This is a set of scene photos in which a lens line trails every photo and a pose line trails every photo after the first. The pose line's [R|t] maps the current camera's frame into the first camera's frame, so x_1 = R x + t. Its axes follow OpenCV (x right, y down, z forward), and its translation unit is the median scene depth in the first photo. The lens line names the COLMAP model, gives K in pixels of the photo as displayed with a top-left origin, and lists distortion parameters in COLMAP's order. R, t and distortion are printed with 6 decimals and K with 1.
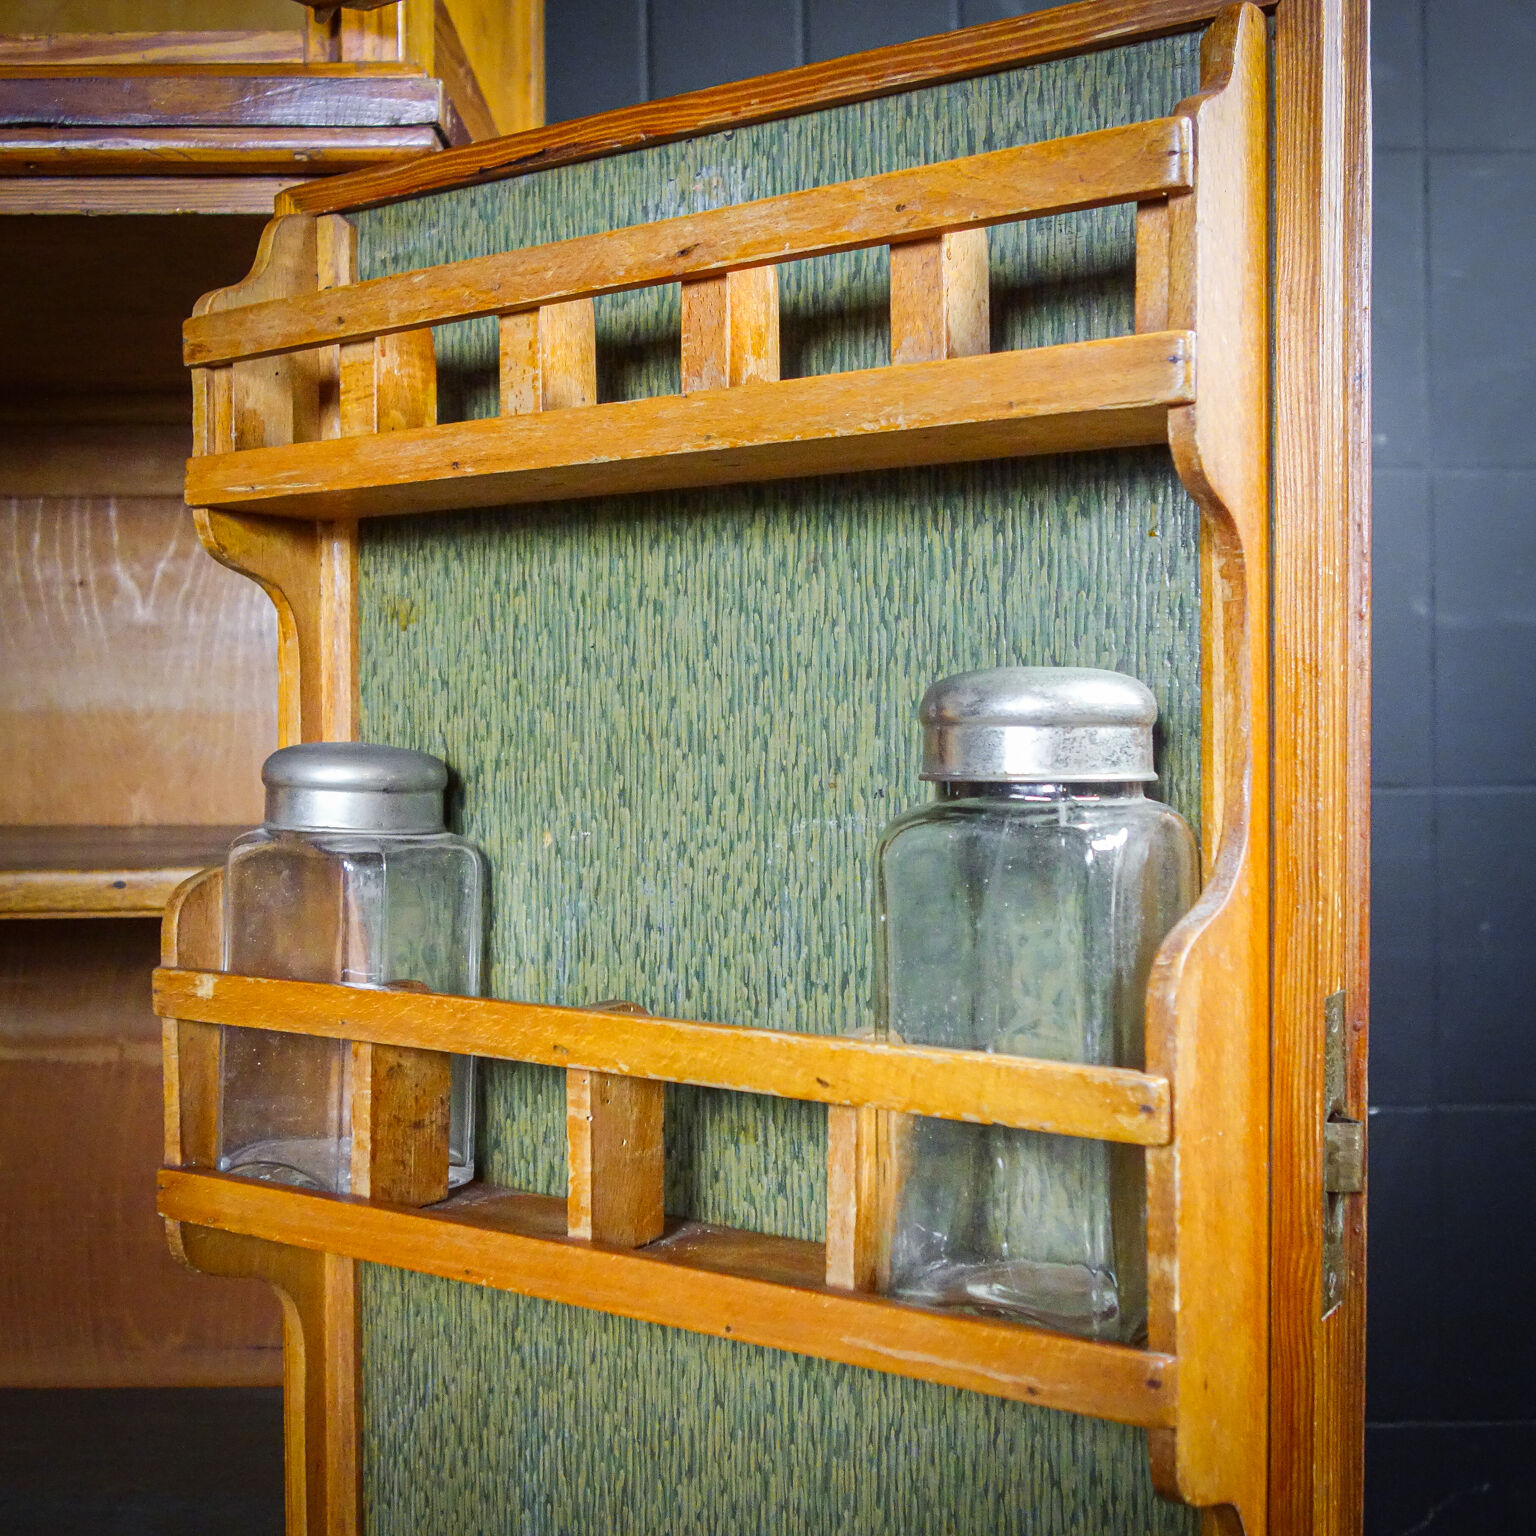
lens RADIAL K [[1811.1, 0, 769.3], [0, 1811.1, 767.8], [0, 0, 1]] dist [-0.000448, 0.000000]
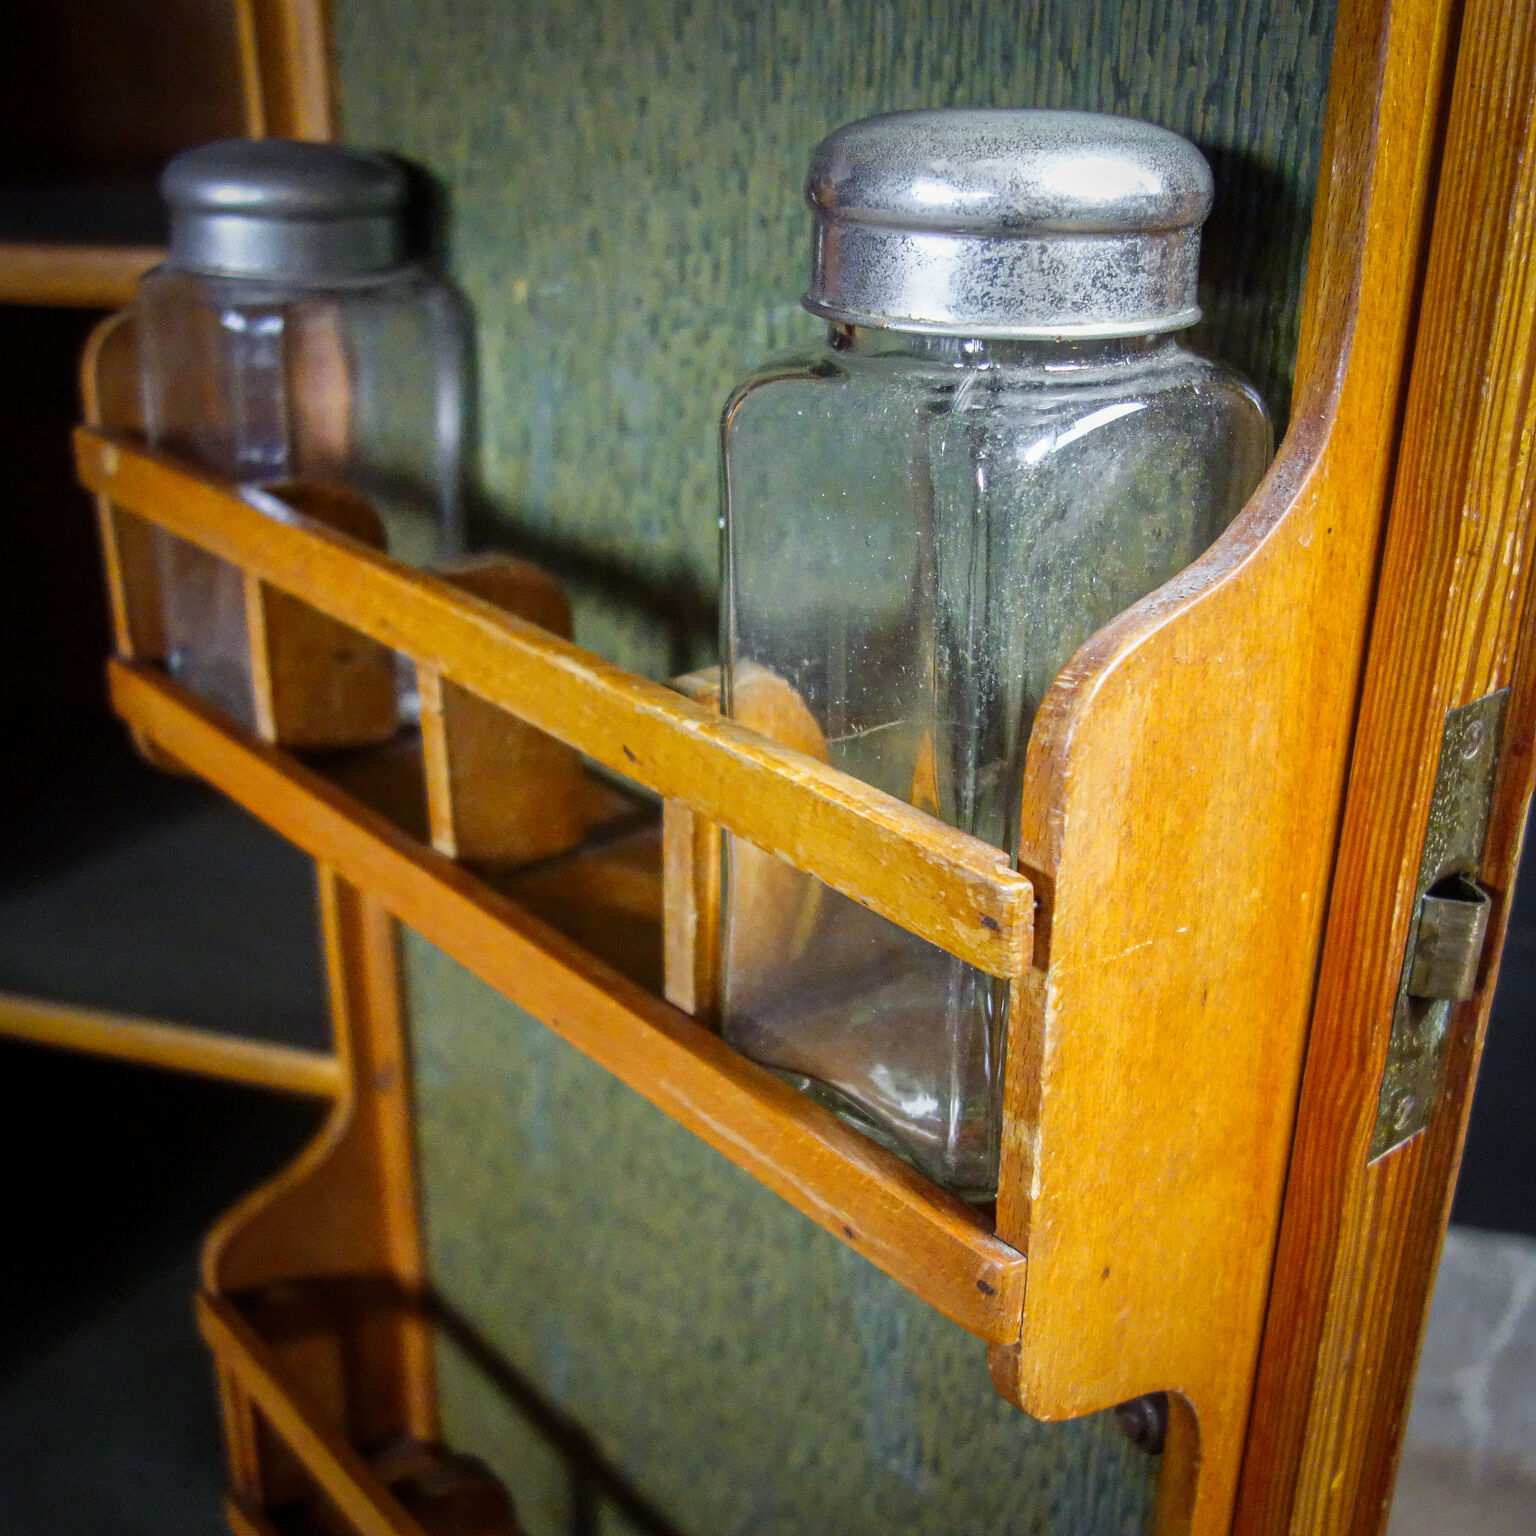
lens RADIAL K [[1811.1, 0, 766.7], [0, 1811.1, 766.1], [0, 0, 1]] dist [-0.000448, 0.000000]
pose [[0.954097, 0.126989, -0.271244, 0.245218], [-0.017102, 0.927283, 0.373971, -0.072191], [0.299010, -0.352165, 0.886889, 0.380020]]
